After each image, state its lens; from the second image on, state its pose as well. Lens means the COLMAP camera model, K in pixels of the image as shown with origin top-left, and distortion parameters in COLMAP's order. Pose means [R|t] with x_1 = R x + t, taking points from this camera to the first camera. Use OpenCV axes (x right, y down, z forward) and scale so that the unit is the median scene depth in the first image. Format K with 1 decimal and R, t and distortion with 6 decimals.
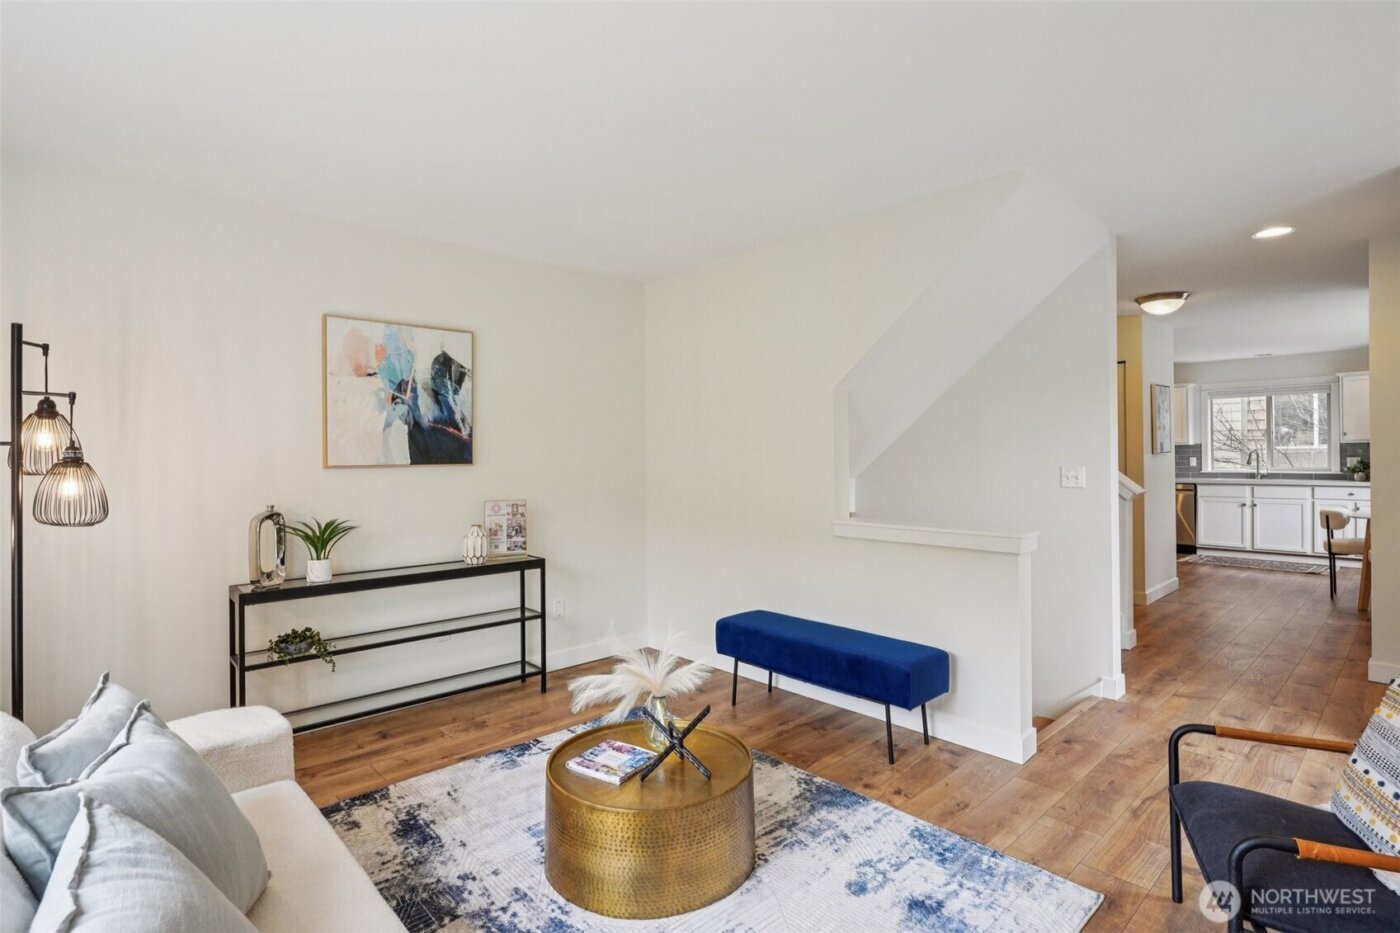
lens RADIAL K [[692.3, 0, 705.3], [0, 692.3, 465.5], [0, 0, 1]] dist [0.007918, -0.002978]
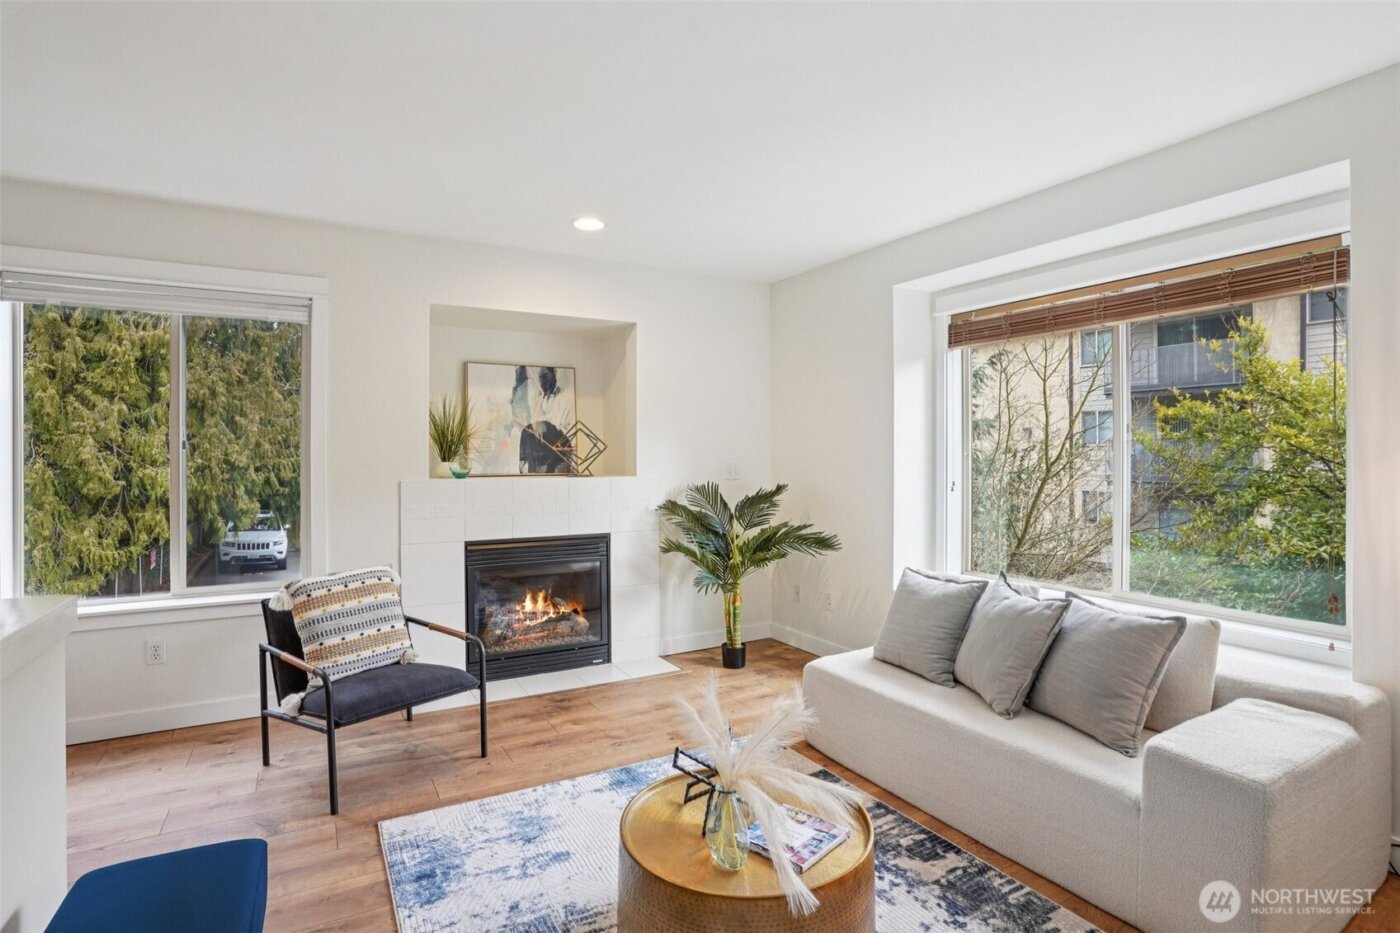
lens RADIAL K [[692.3, 0, 698.0], [0, 692.3, 463.3], [0, 0, 1]] dist [0.007918, -0.002978]
pose [[-0.971471, 0.003802, 0.237126, -0.651650], [0.008146, 0.999816, 0.017341, -0.038230], [-0.237017, 0.018778, -0.971324, 5.327185]]
